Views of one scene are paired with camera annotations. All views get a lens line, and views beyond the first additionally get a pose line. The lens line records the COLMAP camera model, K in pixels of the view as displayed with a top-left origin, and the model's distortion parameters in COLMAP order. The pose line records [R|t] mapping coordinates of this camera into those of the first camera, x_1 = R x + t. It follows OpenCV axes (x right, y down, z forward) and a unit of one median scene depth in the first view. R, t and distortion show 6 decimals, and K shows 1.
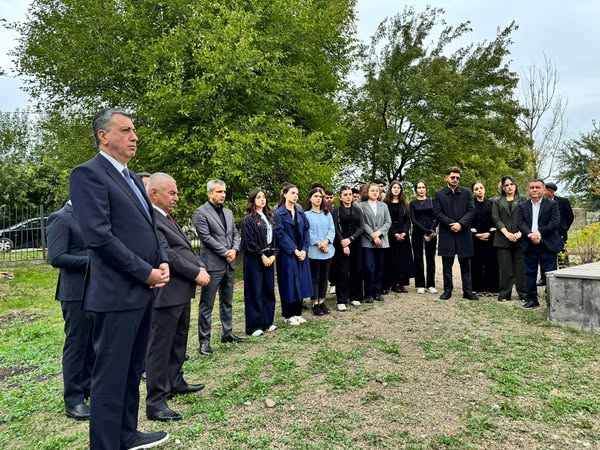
lens RADIAL K [[421.5, 0, 300.3], [0, 421.5, 227.6], [0, 0, 1]] dist [0.087581, -0.119263]
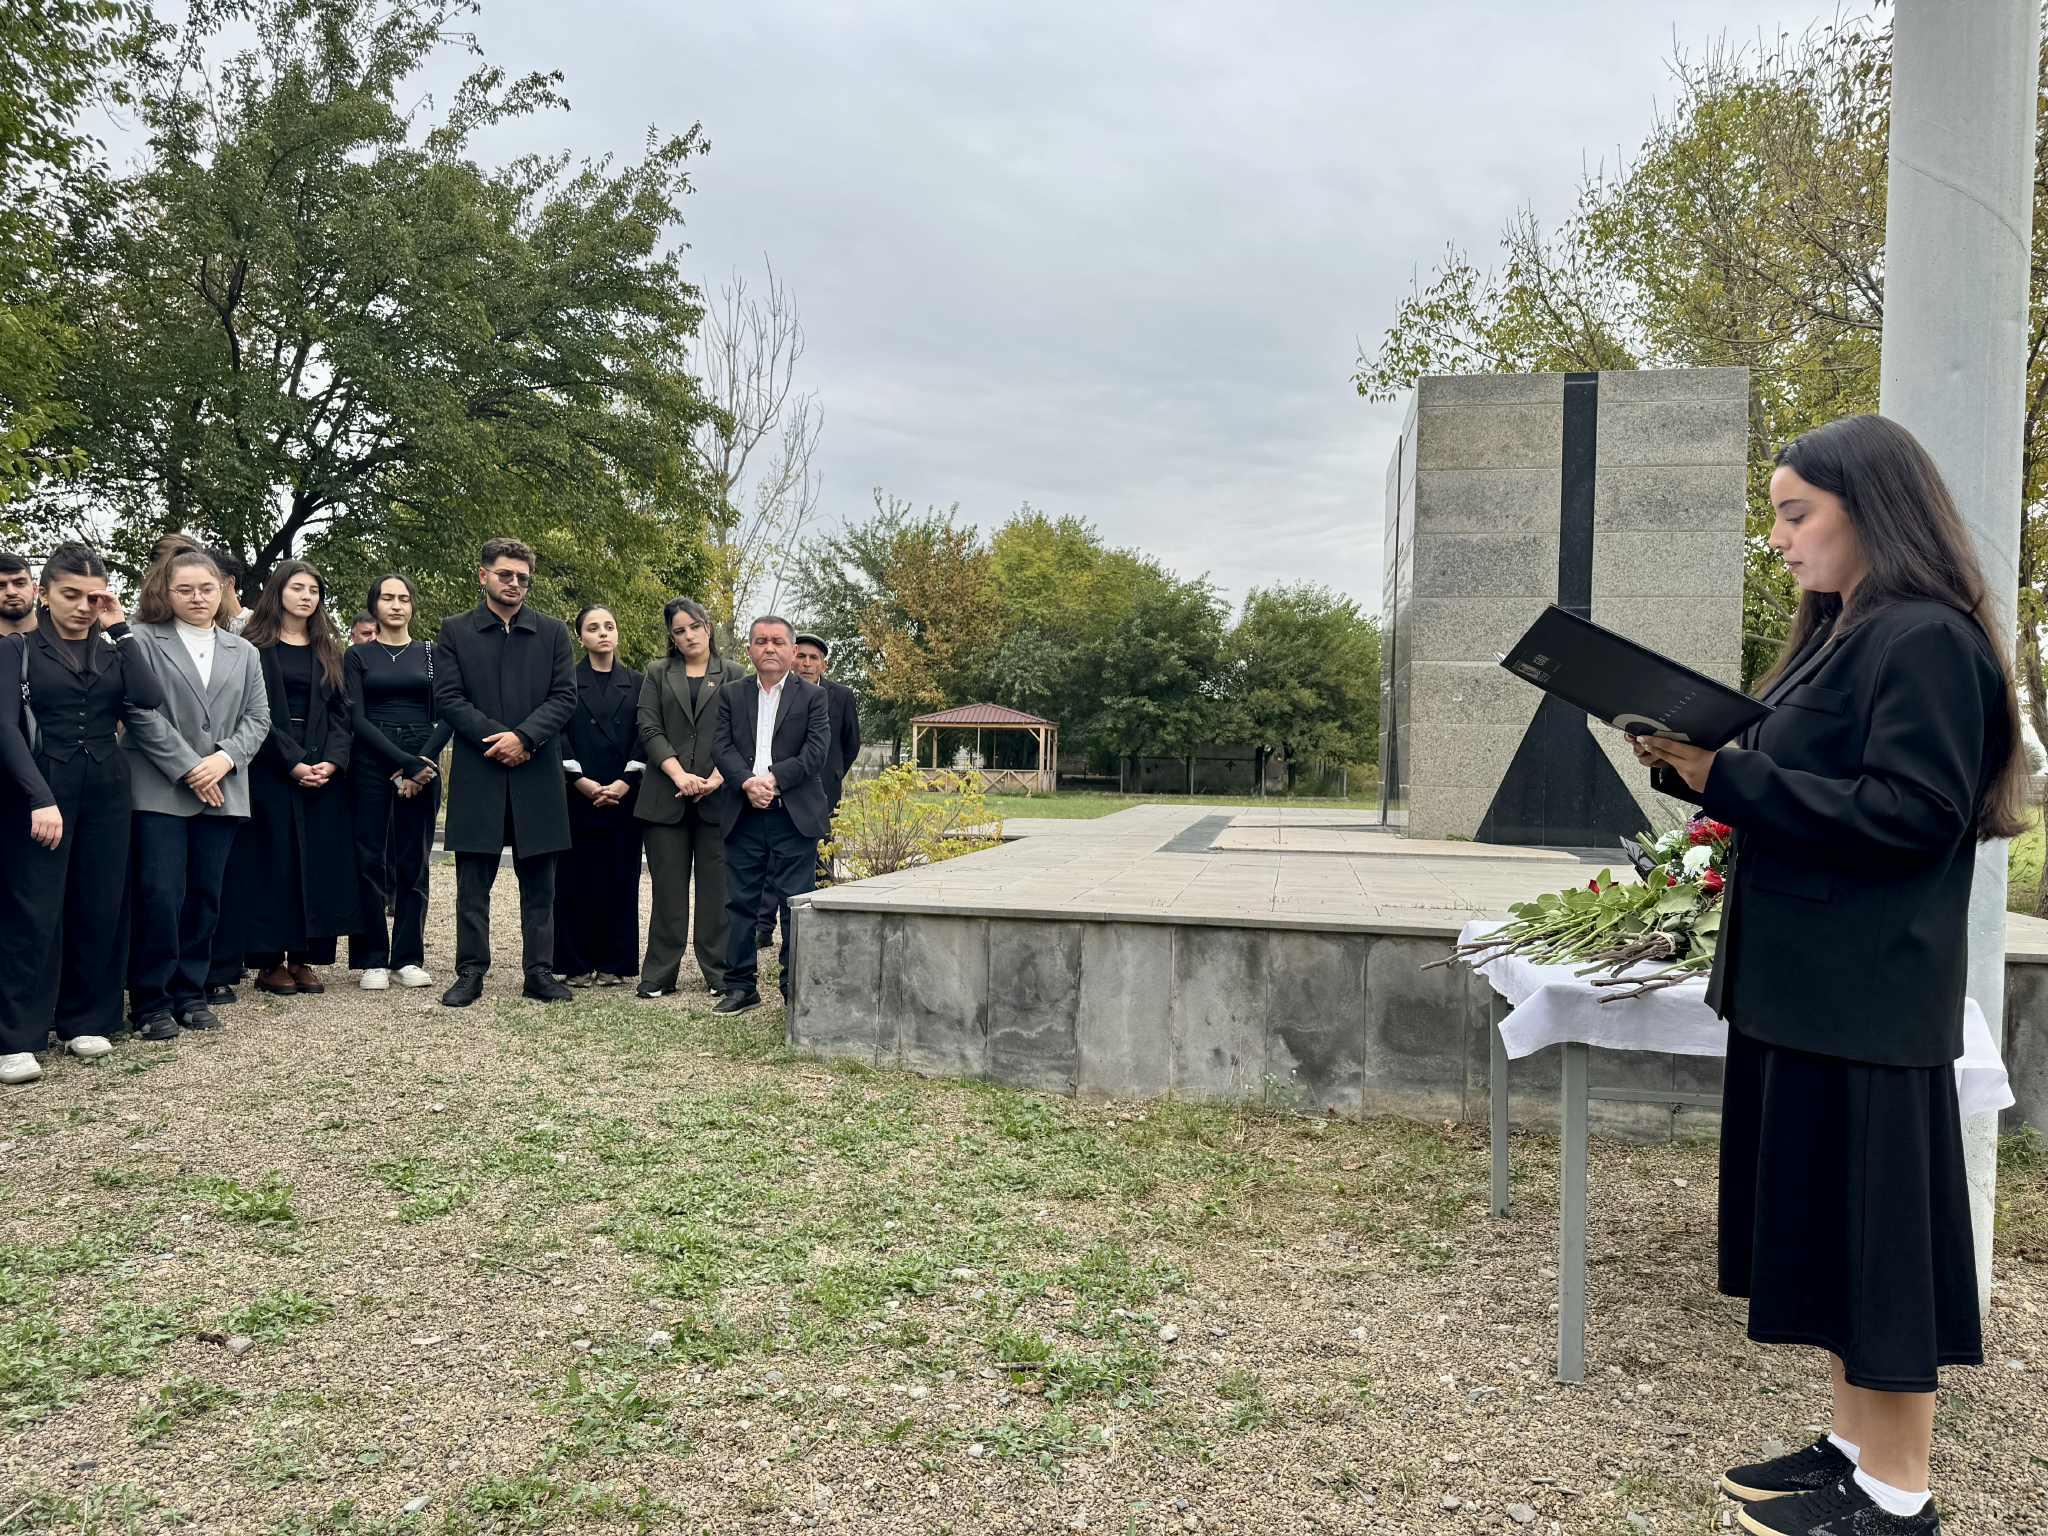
lens RADIAL K [[1438.0, 0, 1017.5], [0, 1438.0, 774.9], [0, 0, 1]] dist [0.111849, -0.164422]
pose [[0.758794, 0.045251, 0.649757, -0.009025], [-0.045686, 0.998824, -0.016208, 0.011194], [-0.649727, -0.017386, 0.759969, 0.025143]]
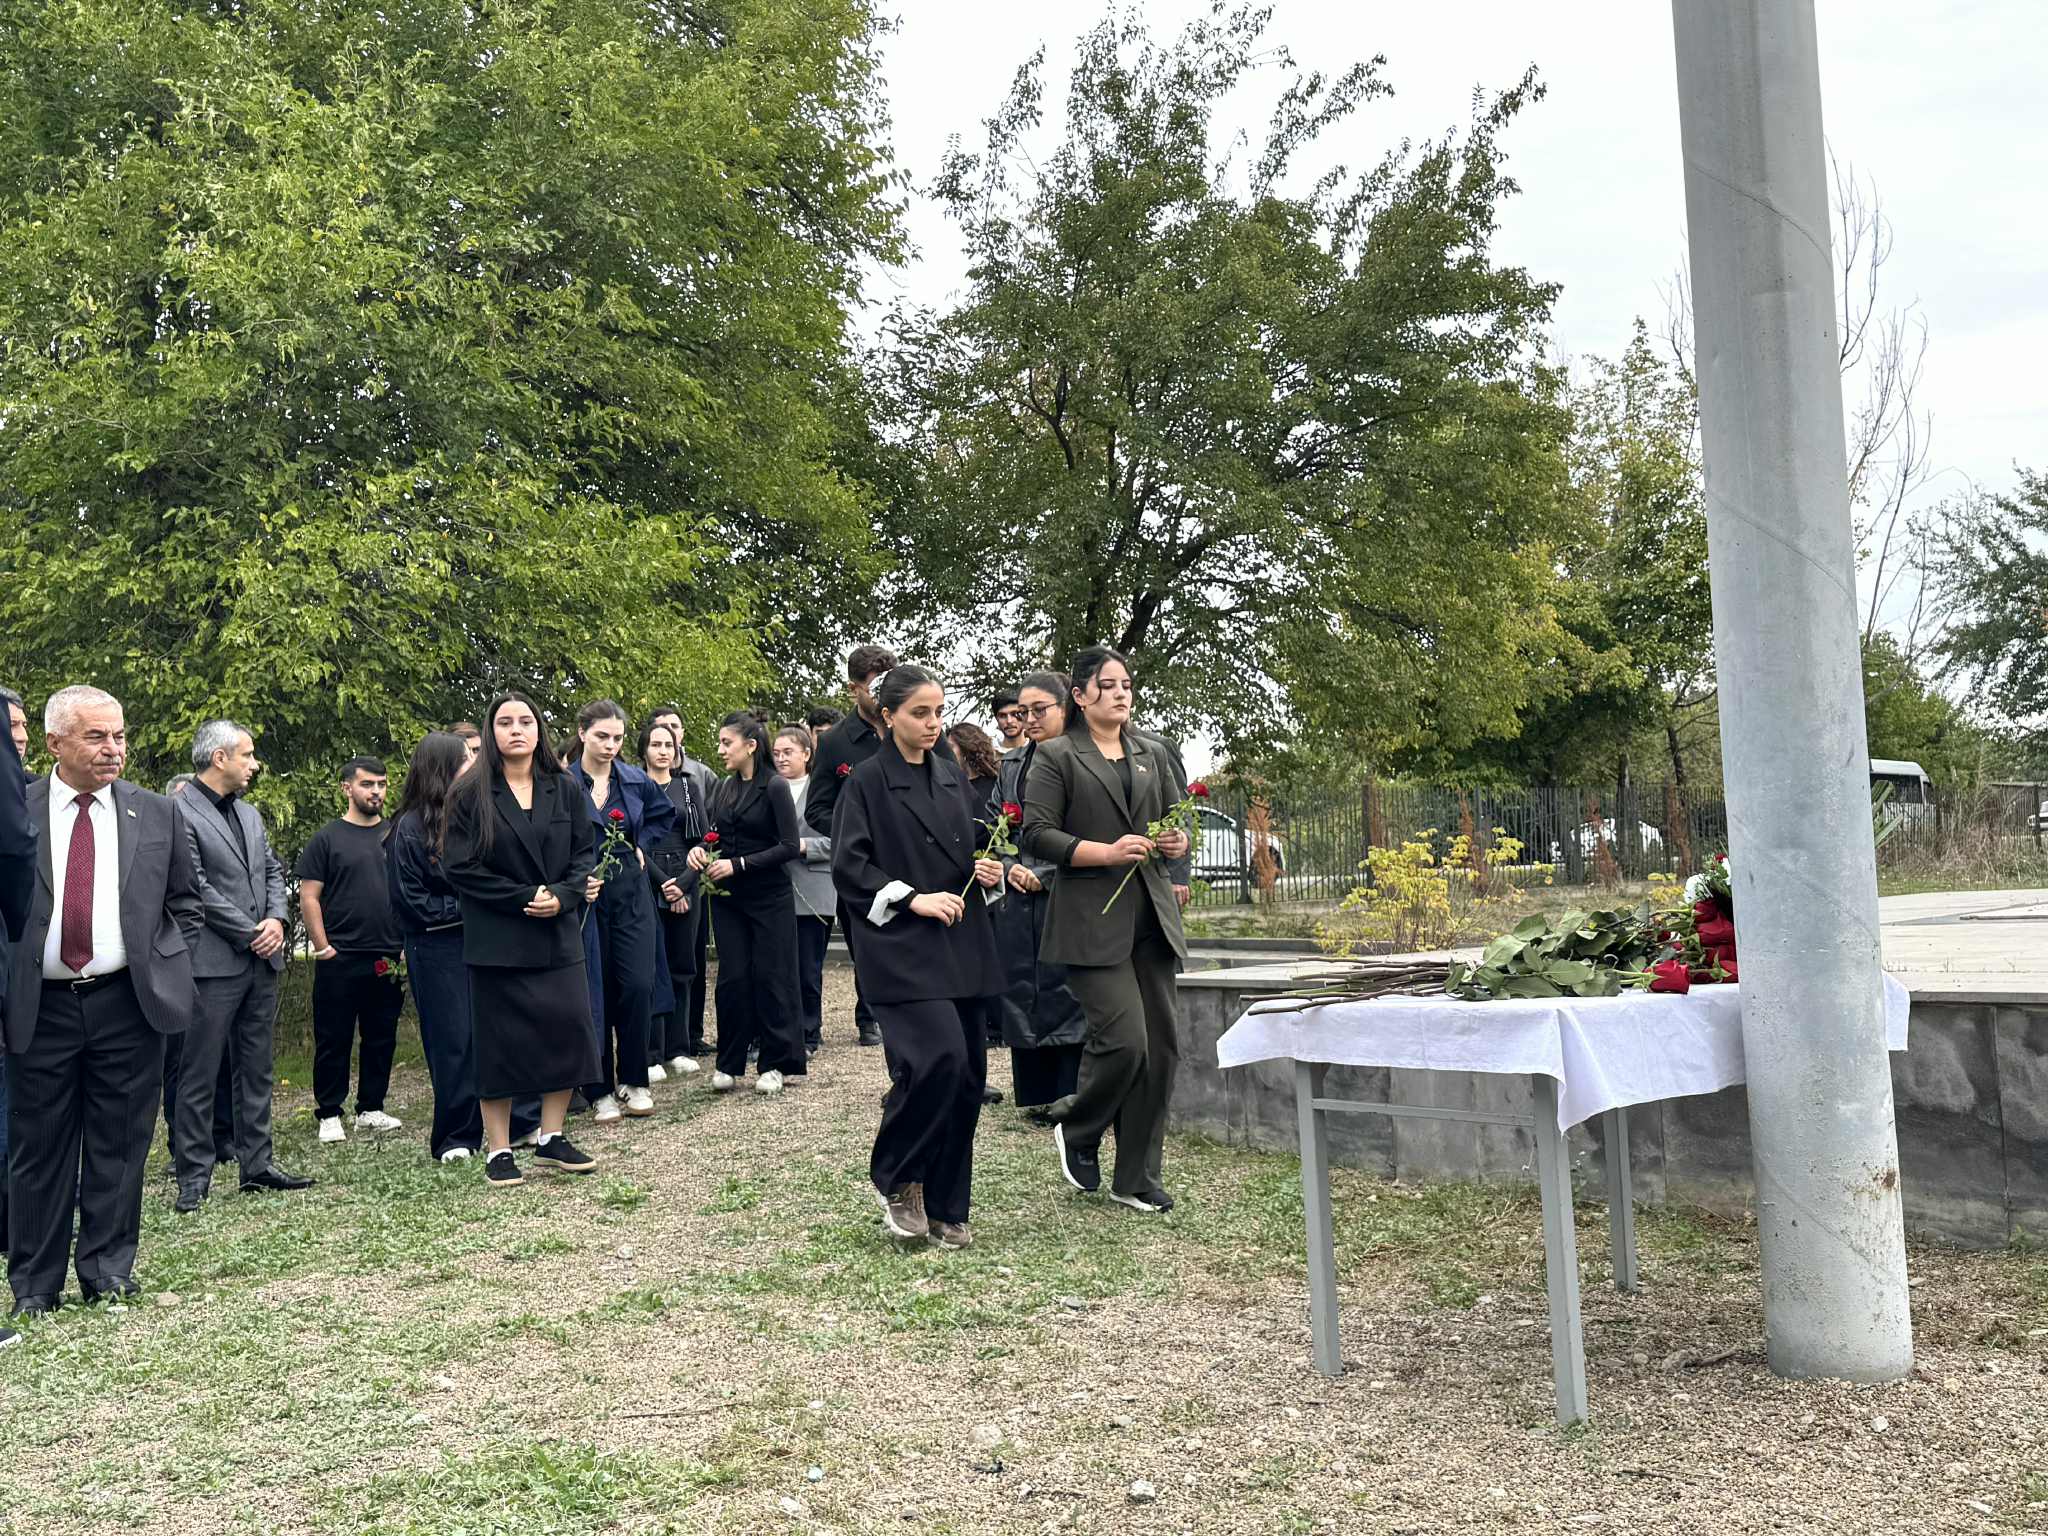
lens RADIAL K [[1923.2, 0, 1006.3], [0, 1923.2, 787.2], [0, 0, 1]] dist [0.147695, -0.256592]
pose [[0.998006, -0.010902, 0.062174, 0.195505], [0.013935, 0.998723, -0.048565, 0.014922], [-0.061565, 0.049334, 0.996883, -0.281373]]
